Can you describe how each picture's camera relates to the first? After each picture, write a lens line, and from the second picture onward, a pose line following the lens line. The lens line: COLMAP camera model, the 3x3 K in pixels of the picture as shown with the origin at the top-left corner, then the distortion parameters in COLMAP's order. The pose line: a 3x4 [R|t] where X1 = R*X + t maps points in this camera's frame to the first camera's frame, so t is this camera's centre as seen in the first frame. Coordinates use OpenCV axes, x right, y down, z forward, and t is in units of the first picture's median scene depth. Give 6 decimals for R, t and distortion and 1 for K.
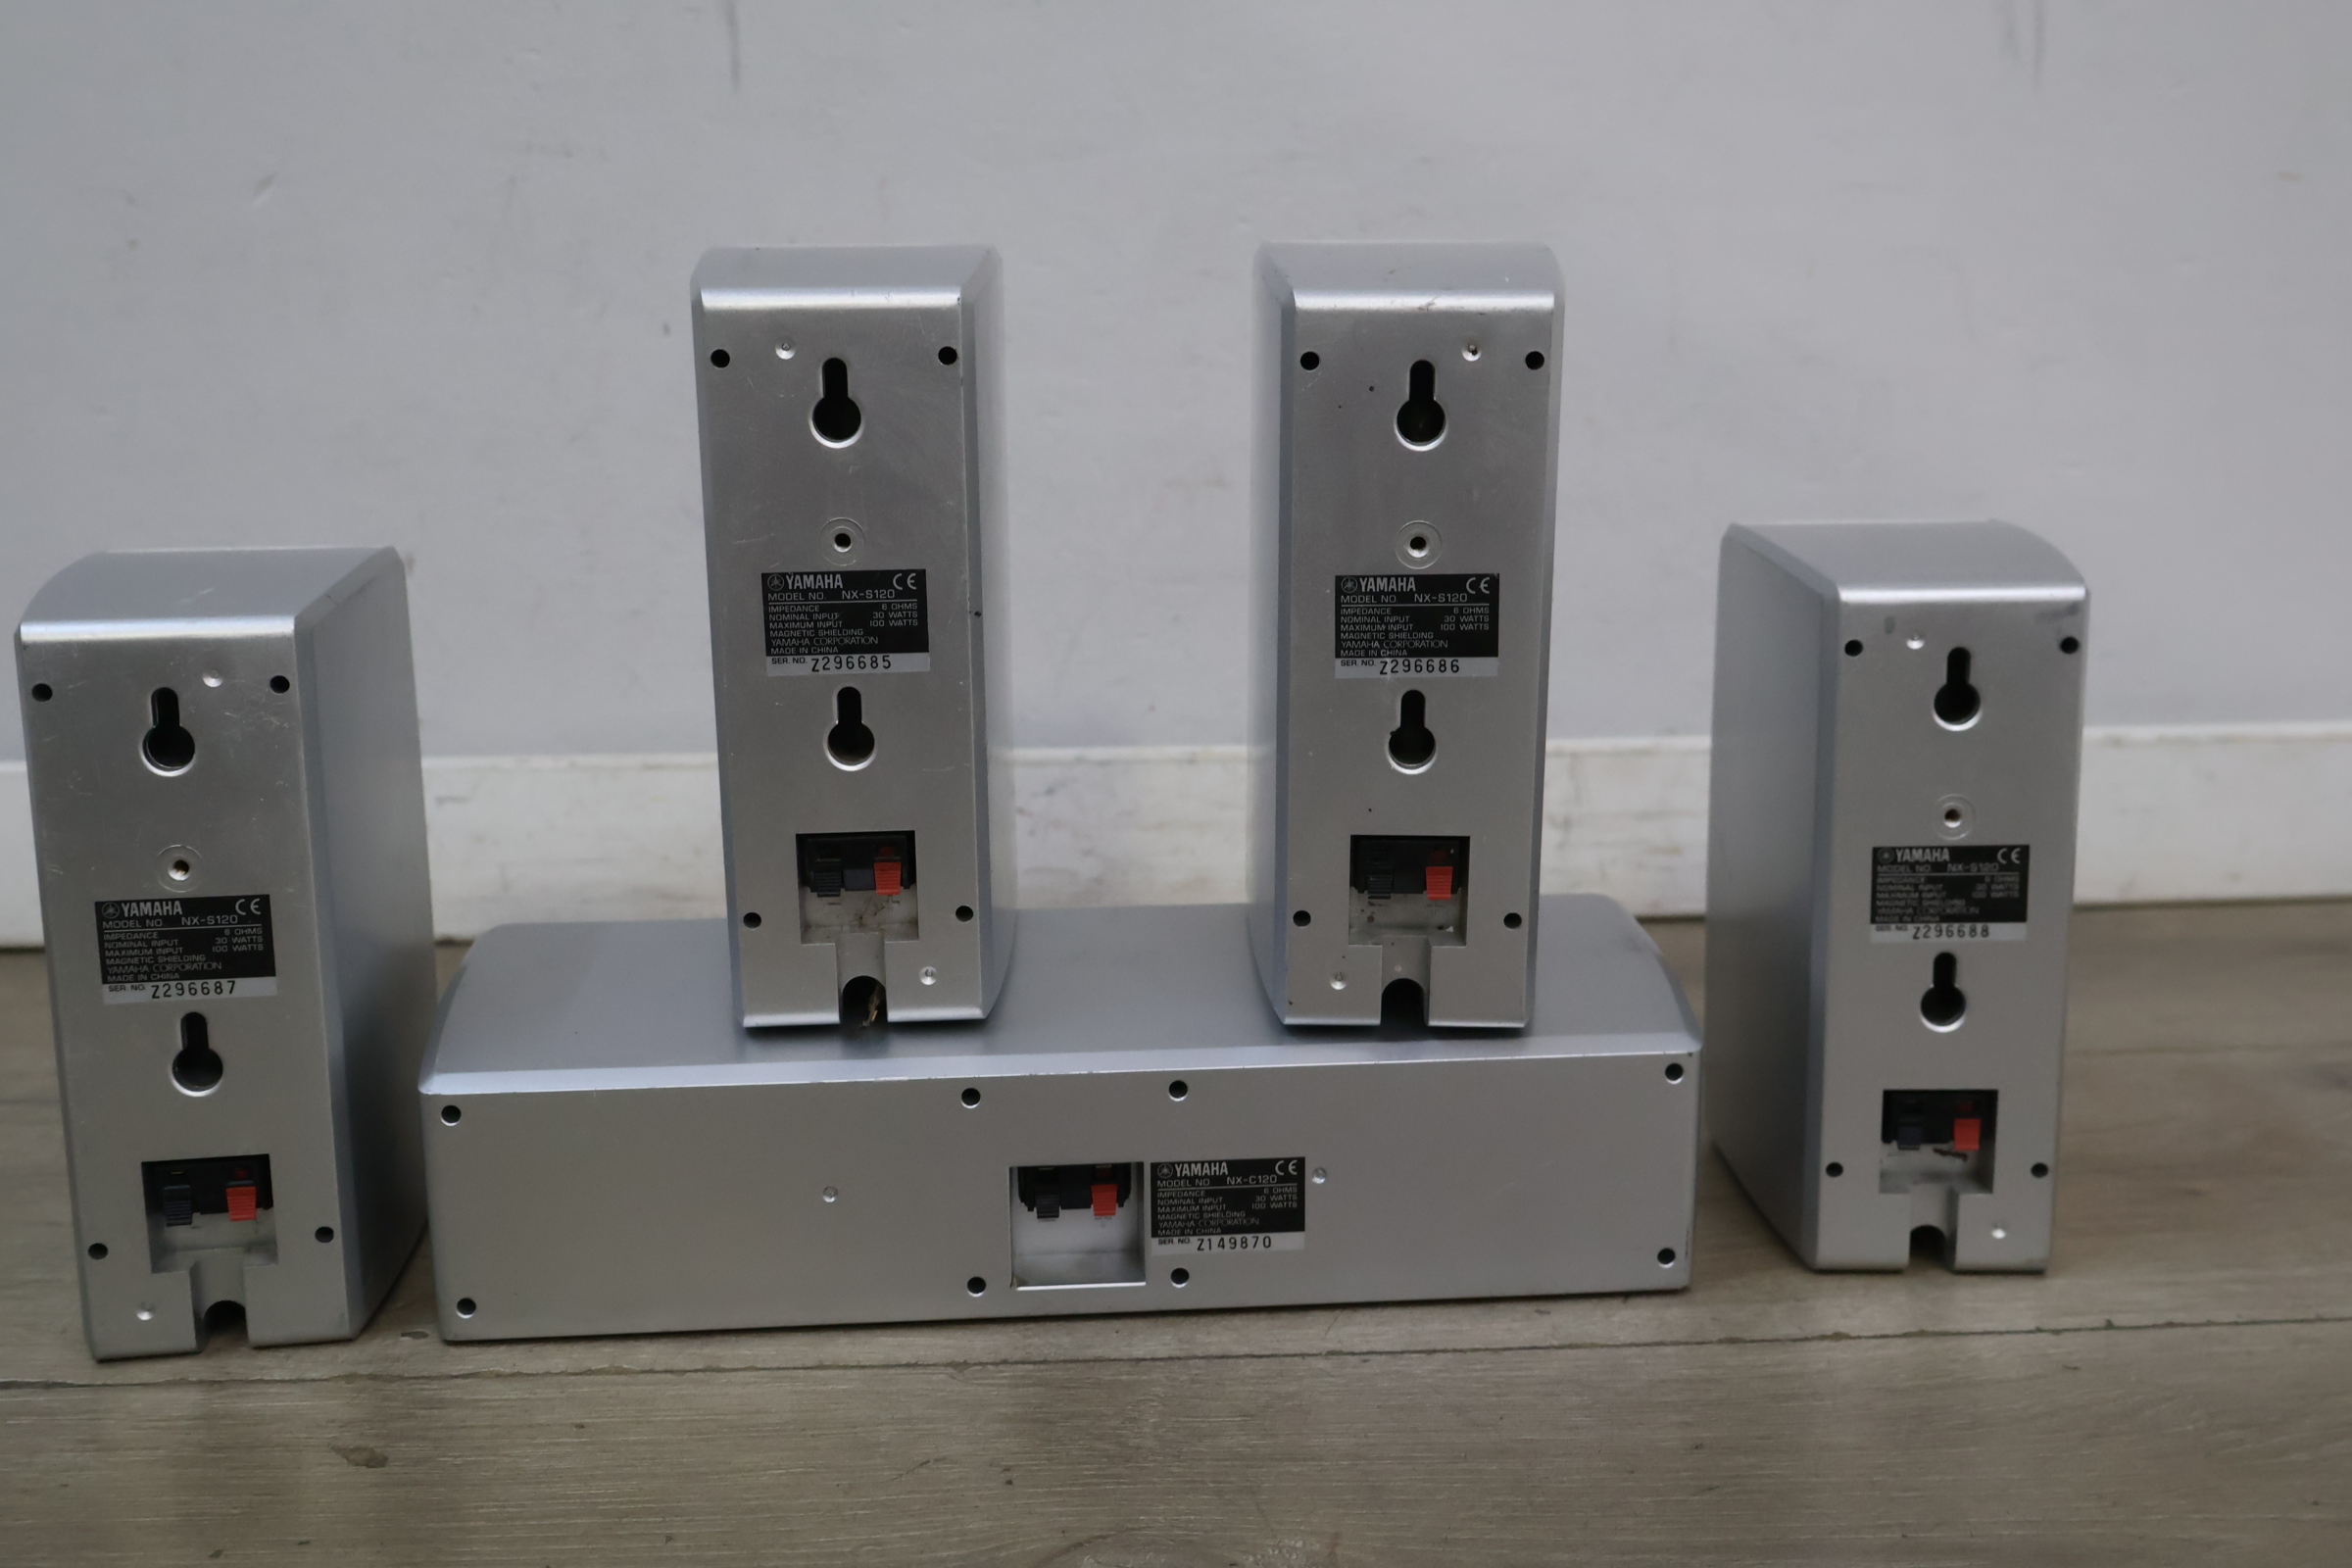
lens RADIAL K [[2277.3, 0, 1183.1], [0, 2277.3, 789.9], [0, 0, 1]] dist [0.005736, 0.000000]
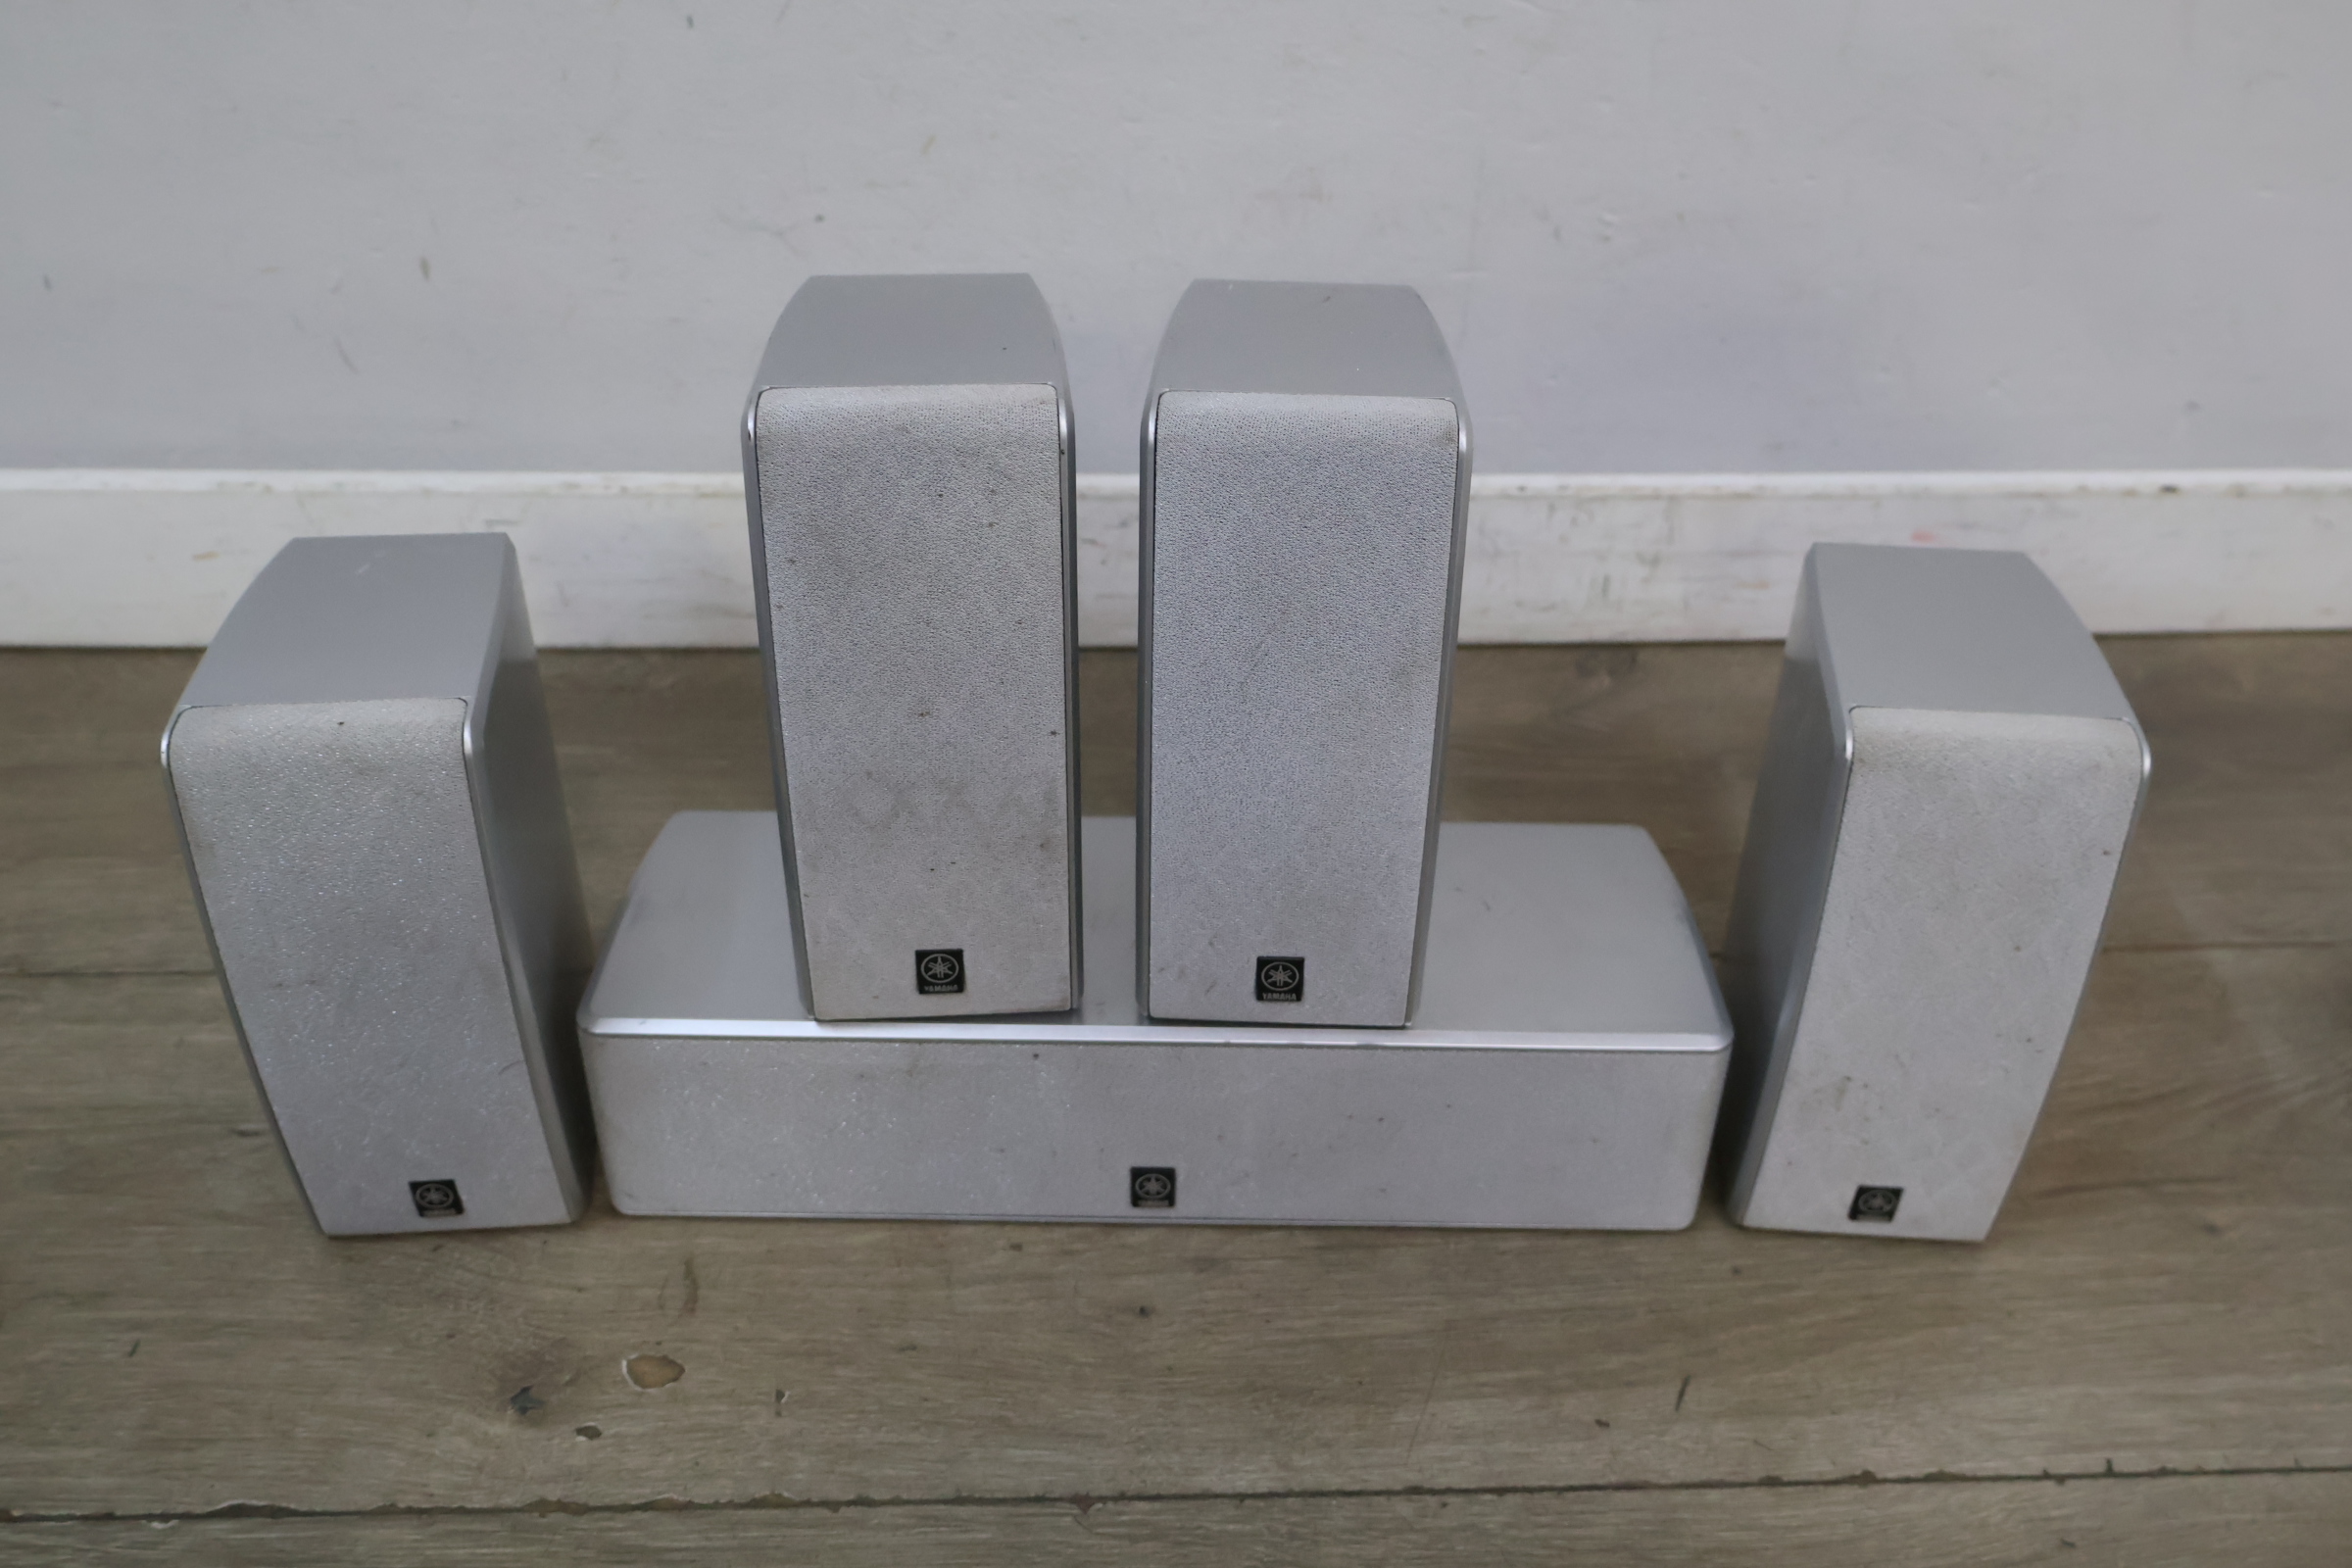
lens RADIAL K [[2277.3, 0, 1179.7], [0, 2277.3, 782.0], [0, 0, 1]] dist [0.005736, 0.000000]
pose [[0.999656, 0.024432, 0.009583, -0.067507], [-0.026115, 0.889905, 0.455398, -0.557473], [0.002598, -0.455492, 0.890236, 0.156145]]
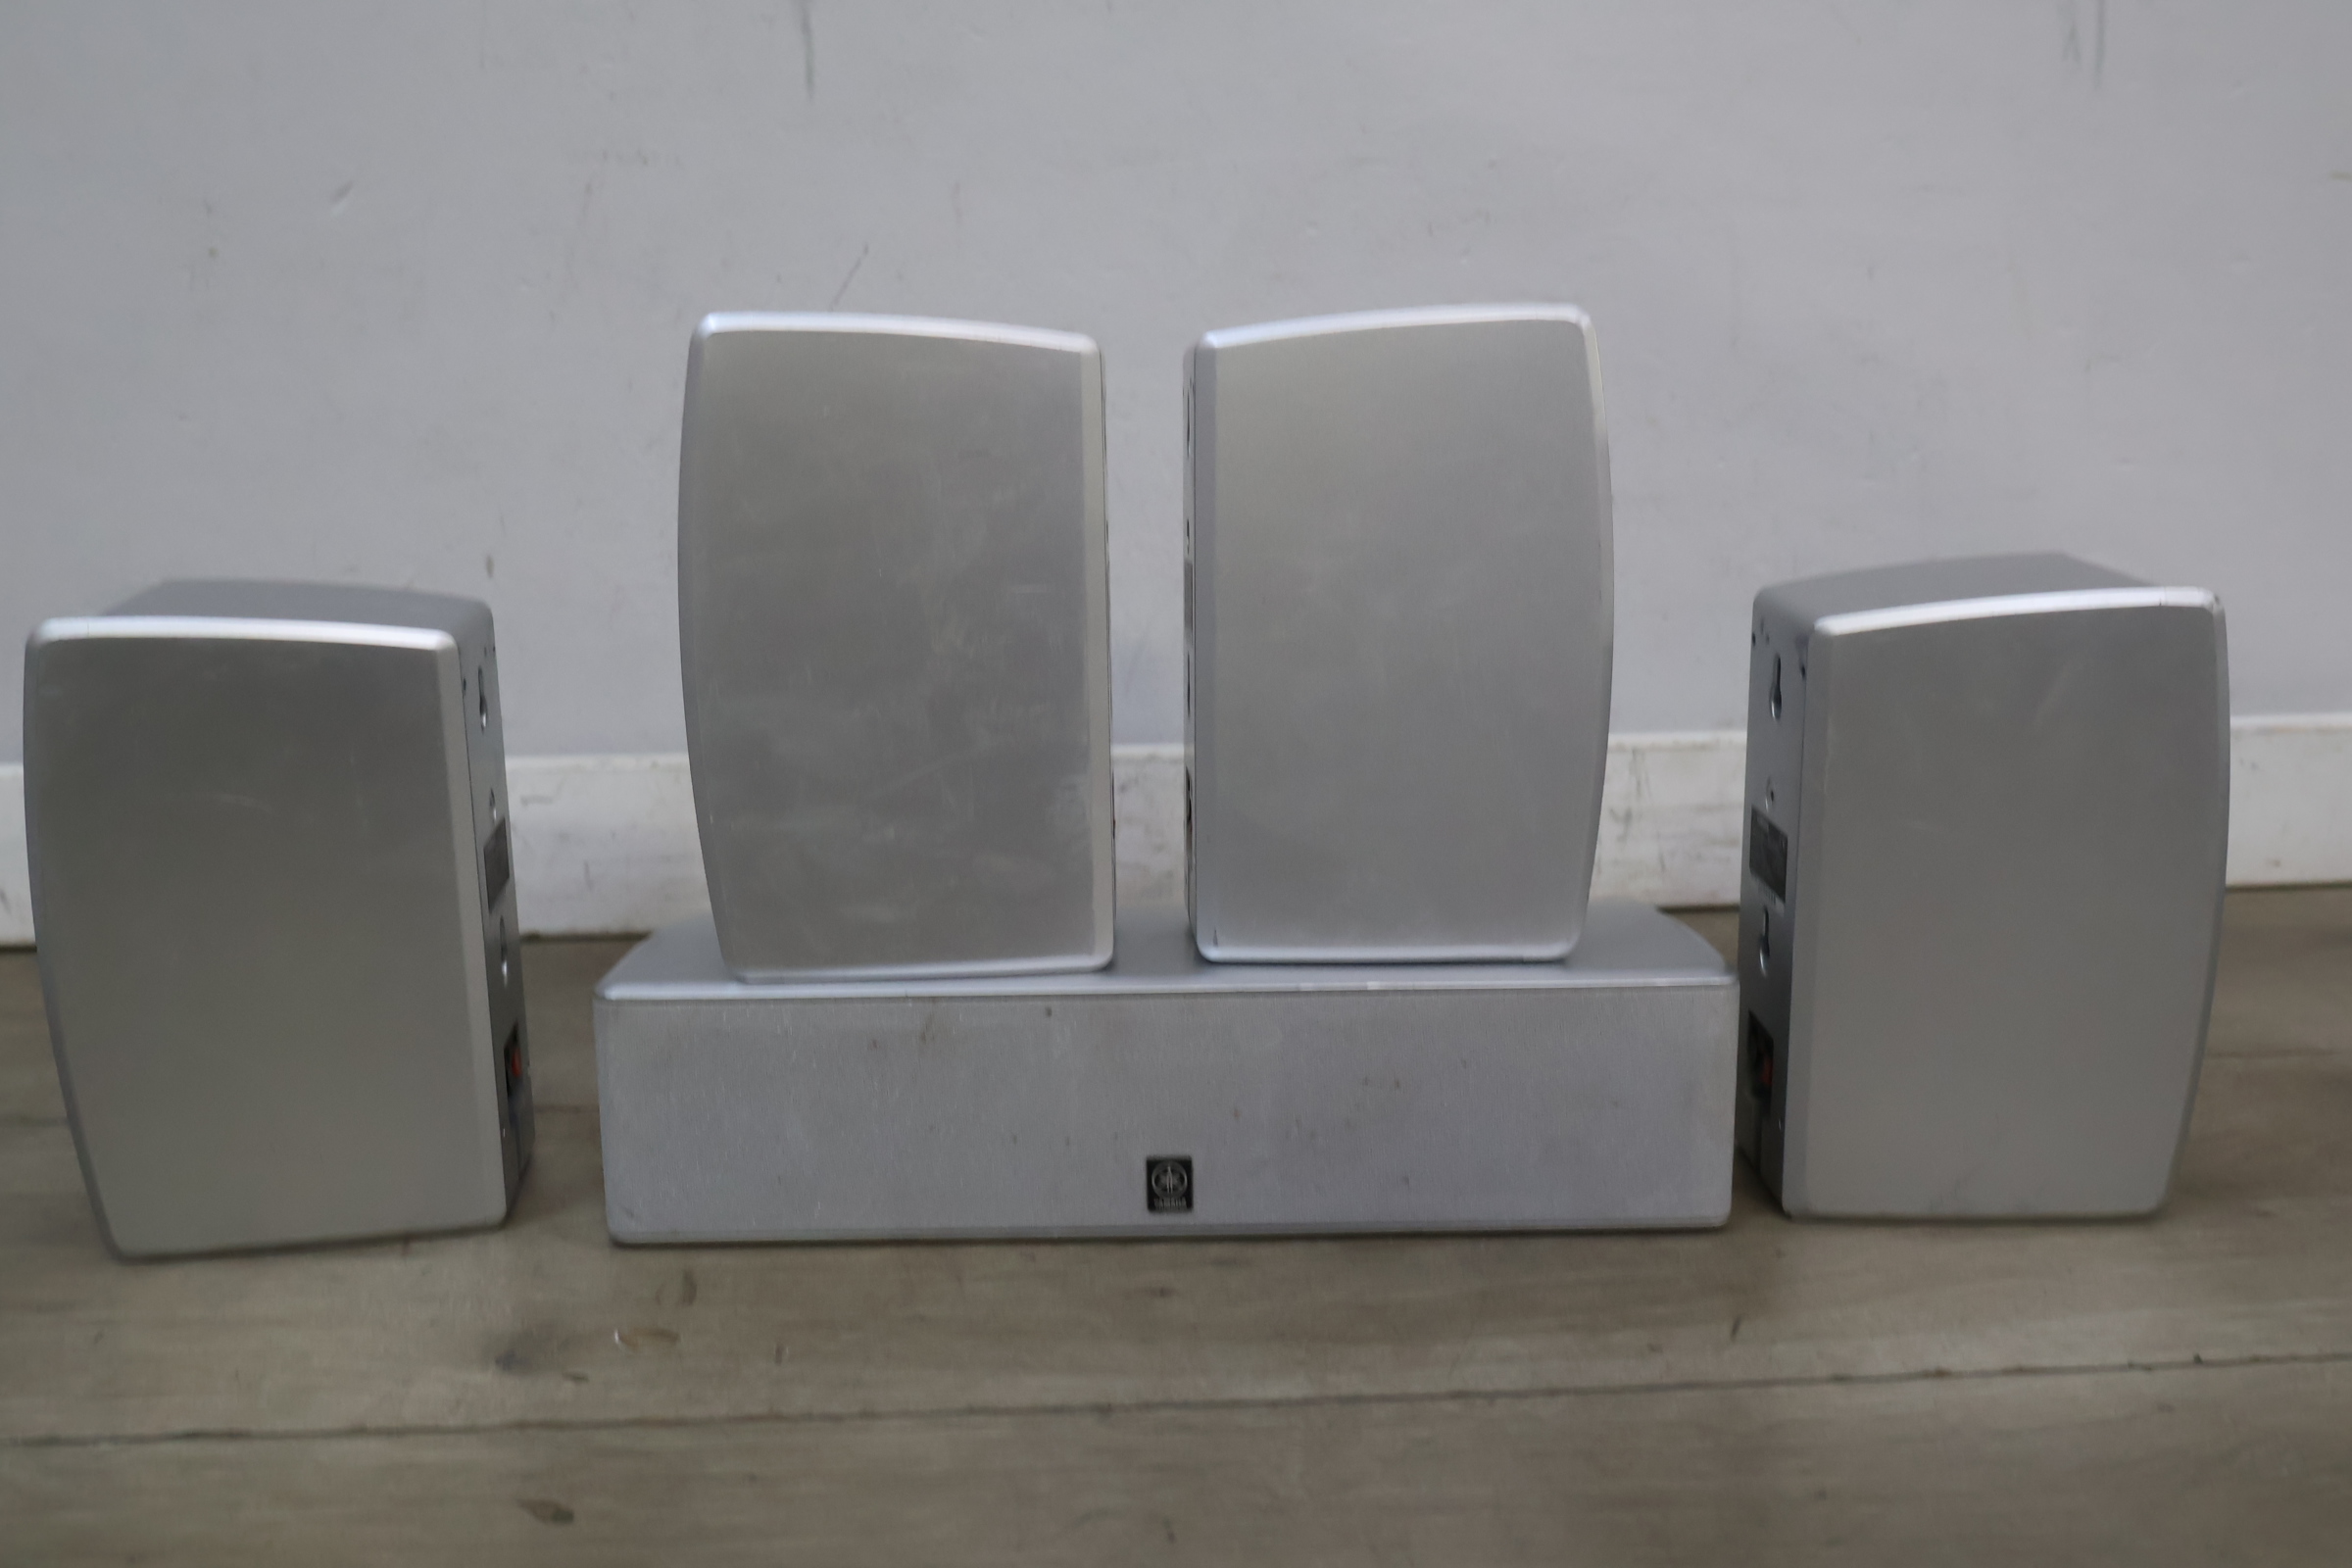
lens RADIAL K [[2277.3, 0, 1175.8], [0, 2277.3, 776.6], [0, 0, 1]] dist [0.005736, 0.000000]
pose [[0.999958, -0.004256, 0.008077, -0.070187], [0.003902, 0.999054, 0.043310, -0.079947], [-0.008253, -0.043277, 0.999029, -0.031067]]
